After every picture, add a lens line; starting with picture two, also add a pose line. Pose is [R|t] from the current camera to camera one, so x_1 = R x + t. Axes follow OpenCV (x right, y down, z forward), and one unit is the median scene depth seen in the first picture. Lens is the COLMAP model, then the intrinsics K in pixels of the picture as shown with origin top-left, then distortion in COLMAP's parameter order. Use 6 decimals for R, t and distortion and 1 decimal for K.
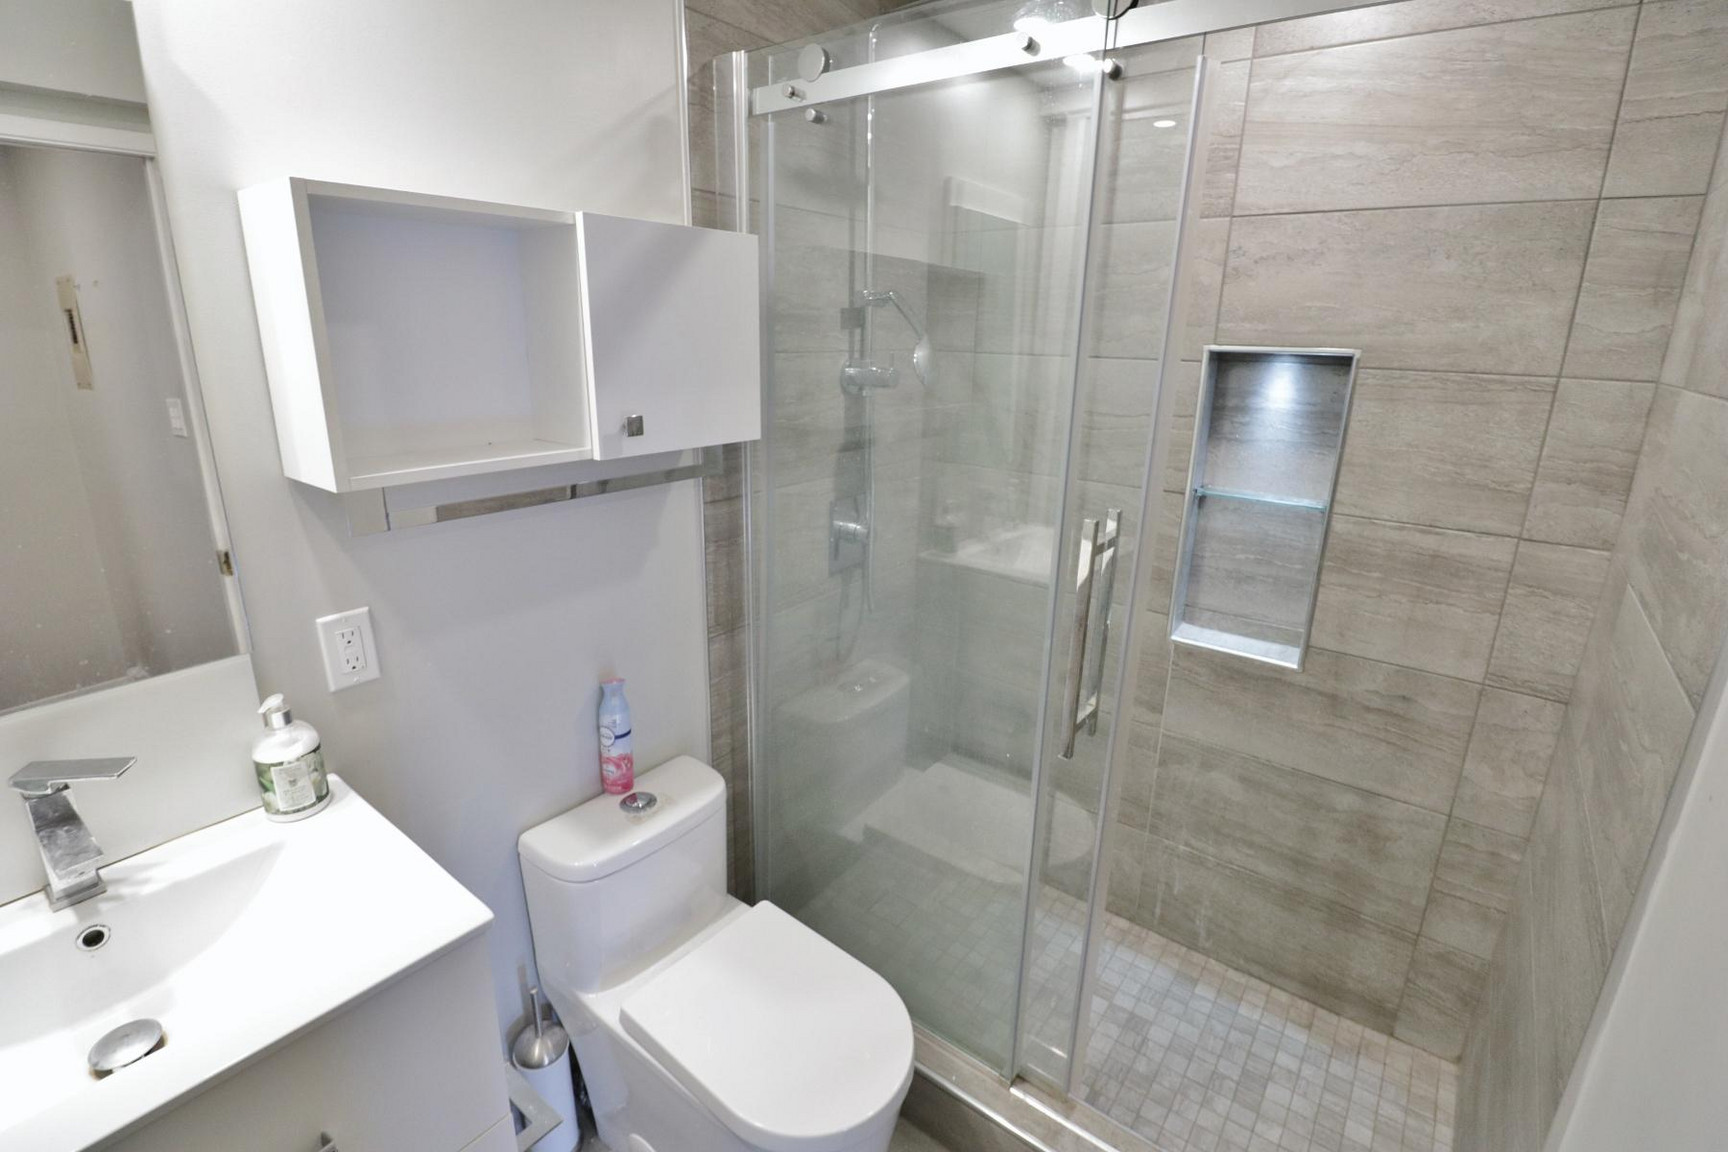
lens RADIAL K [[801.9, 0, 857.8], [0, 801.9, 553.6], [0, 0, 1]] dist [0.000180, -0.013366]
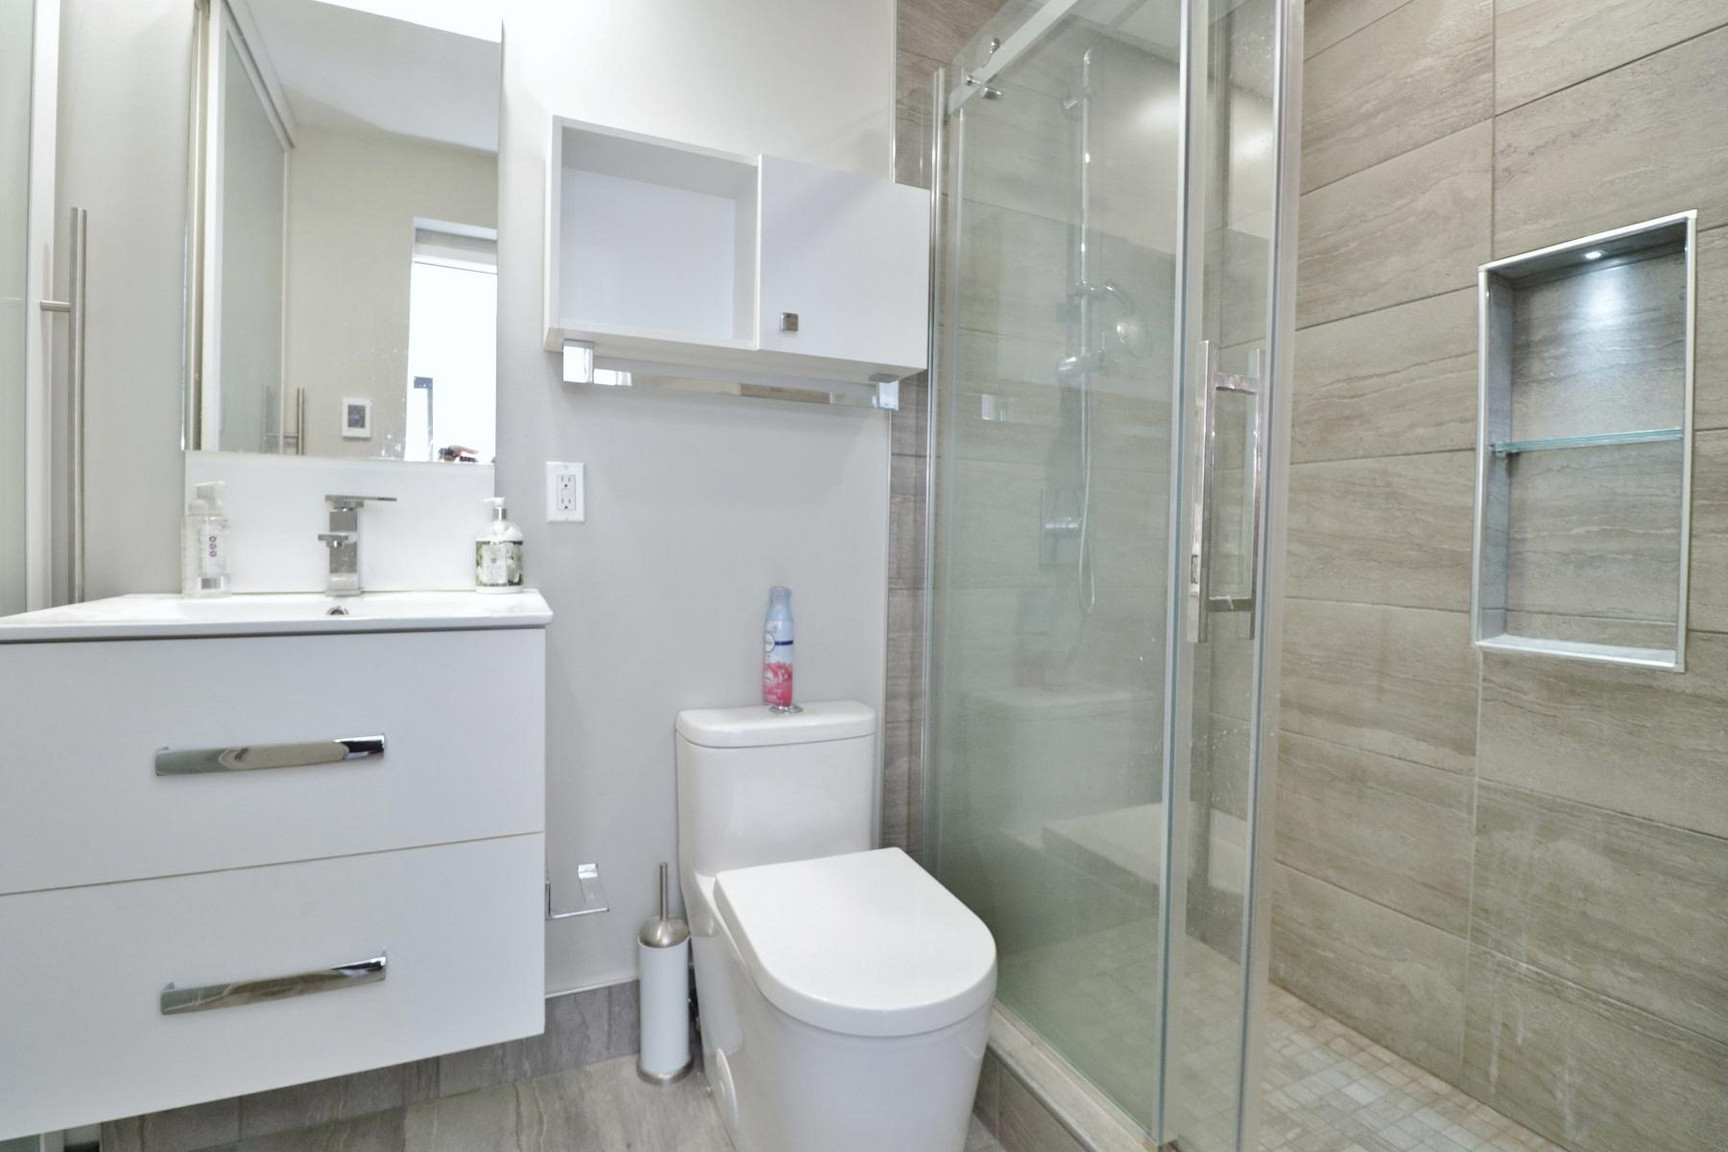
lens RADIAL K [[801.9, 0, 857.8], [0, 801.9, 553.6], [0, 0, 1]] dist [0.000180, -0.013366]
pose [[0.883288, 0.003595, -0.468818, 0.238385], [-0.129057, 0.963202, -0.235766, 0.284597], [0.450719, 0.268754, 0.851249, 0.087645]]
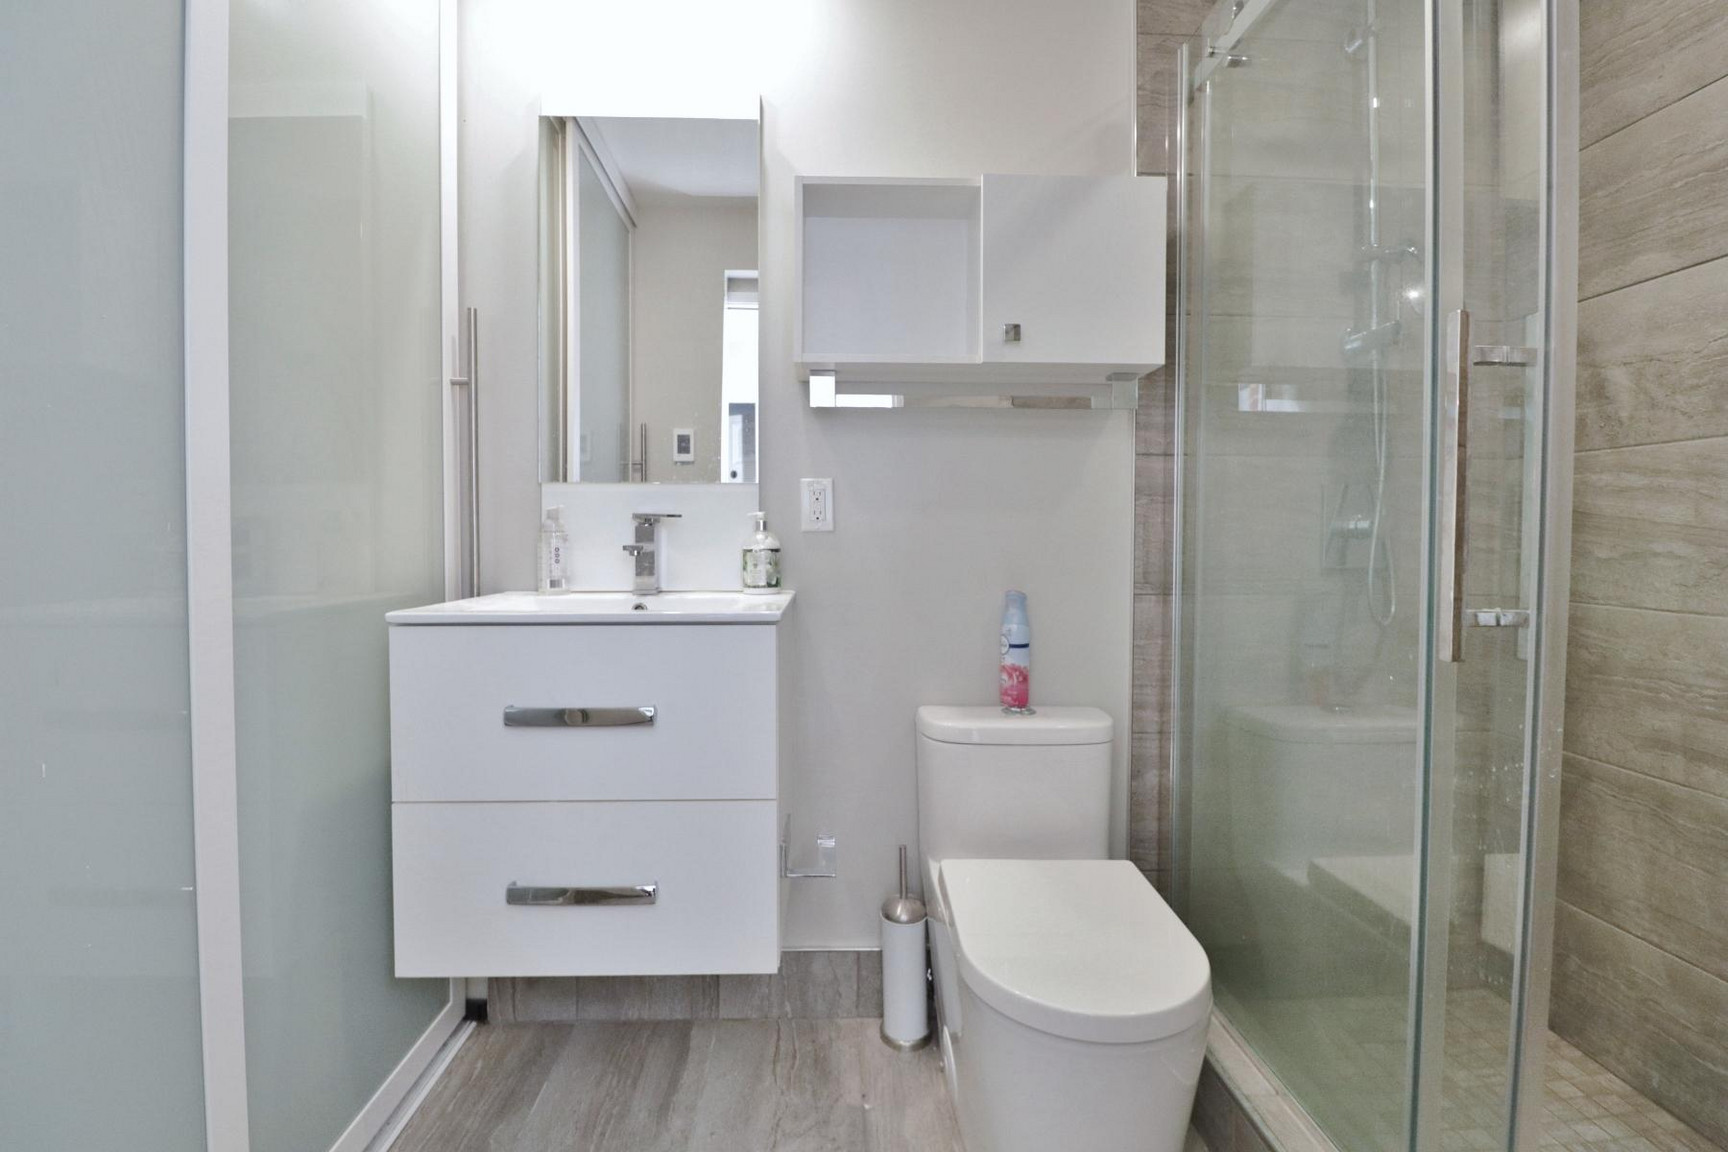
lens RADIAL K [[806.0, 0, 858.9], [0, 806.0, 556.0], [0, 0, 1]] dist [-0.000668, -0.011484]
pose [[0.639645, 0.000135, -0.768671, 0.332131], [-0.203691, 0.964281, -0.169330, 0.274175], [0.741192, 0.264882, 0.616824, 0.111383]]
